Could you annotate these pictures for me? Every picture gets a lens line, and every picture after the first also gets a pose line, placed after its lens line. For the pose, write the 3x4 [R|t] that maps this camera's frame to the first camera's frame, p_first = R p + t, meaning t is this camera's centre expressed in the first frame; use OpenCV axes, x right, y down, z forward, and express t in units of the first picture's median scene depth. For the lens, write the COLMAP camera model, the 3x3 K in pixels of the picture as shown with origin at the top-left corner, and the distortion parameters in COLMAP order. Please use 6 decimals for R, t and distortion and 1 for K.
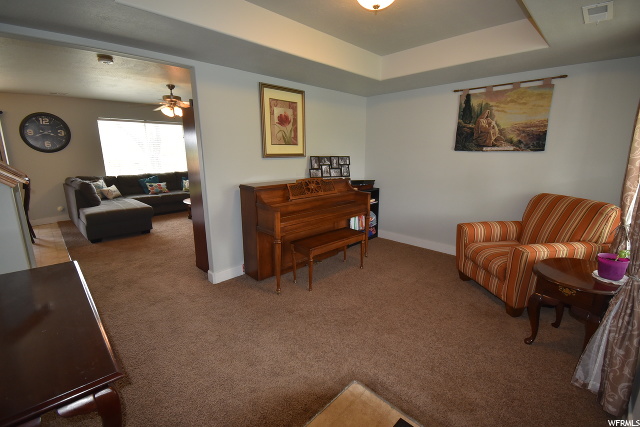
lens RADIAL K [[283.0, 0, 329.3], [0, 283.0, 214.3], [0, 0, 1]] dist [-0.029838, -0.000197]
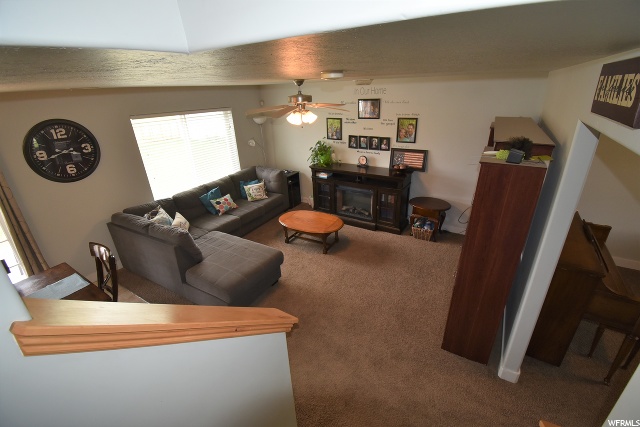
lens RADIAL K [[283.0, 0, 329.3], [0, 283.0, 214.3], [0, 0, 1]] dist [-0.029838, -0.000197]
pose [[0.974961, -0.115855, 0.189814, -0.566087], [0.077582, 0.977143, 0.197919, -0.227994], [-0.208405, -0.178237, 0.961665, 0.240688]]
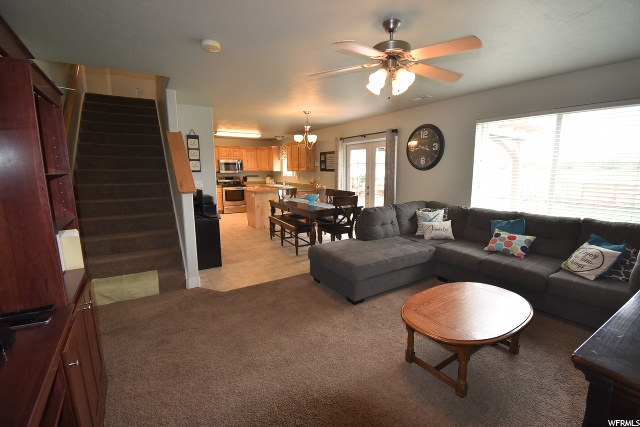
lens RADIAL K [[283.0, 0, 329.3], [0, 283.0, 214.3], [0, 0, 1]] dist [-0.029838, -0.000197]
pose [[-0.211866, 0.154555, -0.965000, -0.088681], [-0.210404, 0.957047, 0.199475, -0.204818], [0.954381, 0.245302, -0.170246, 0.886315]]
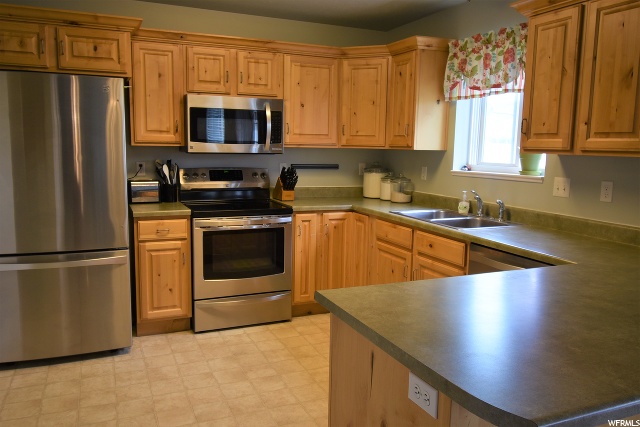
lens RADIAL K [[517.5, 0, 320.0], [0, 517.5, 213.5], [0, 0, 1]] dist [-0.002285, -0.002294]
pose [[-0.384247, 0.116580, -0.915840, -0.995763], [-0.216619, 0.952919, 0.212184, -0.082636], [0.897458, 0.279920, -0.340903, 0.360129]]
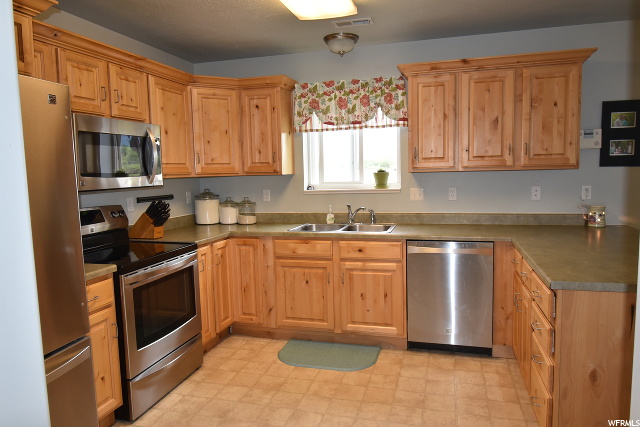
lens RADIAL K [[436.9, 0, 325.4], [0, 436.9, 213.7], [0, 0, 1]] dist [-0.005284, -0.005823]
pose [[0.482409, 0.077215, -0.872536, -1.075925], [-0.166071, 0.986103, -0.004553, 0.009575], [0.860059, 0.147099, 0.488529, -0.059608]]
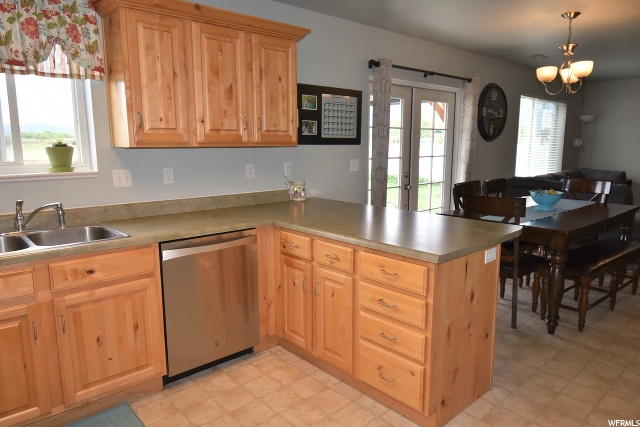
lens RADIAL K [[436.9, 0, 325.4], [0, 436.9, 213.7], [0, 0, 1]] dist [-0.005284, -0.005823]
pose [[0.998785, 0.012690, -0.047628, -1.353174], [-0.015156, 0.998543, -0.051792, 0.015019], [0.046901, 0.052451, 0.997522, -0.087519]]
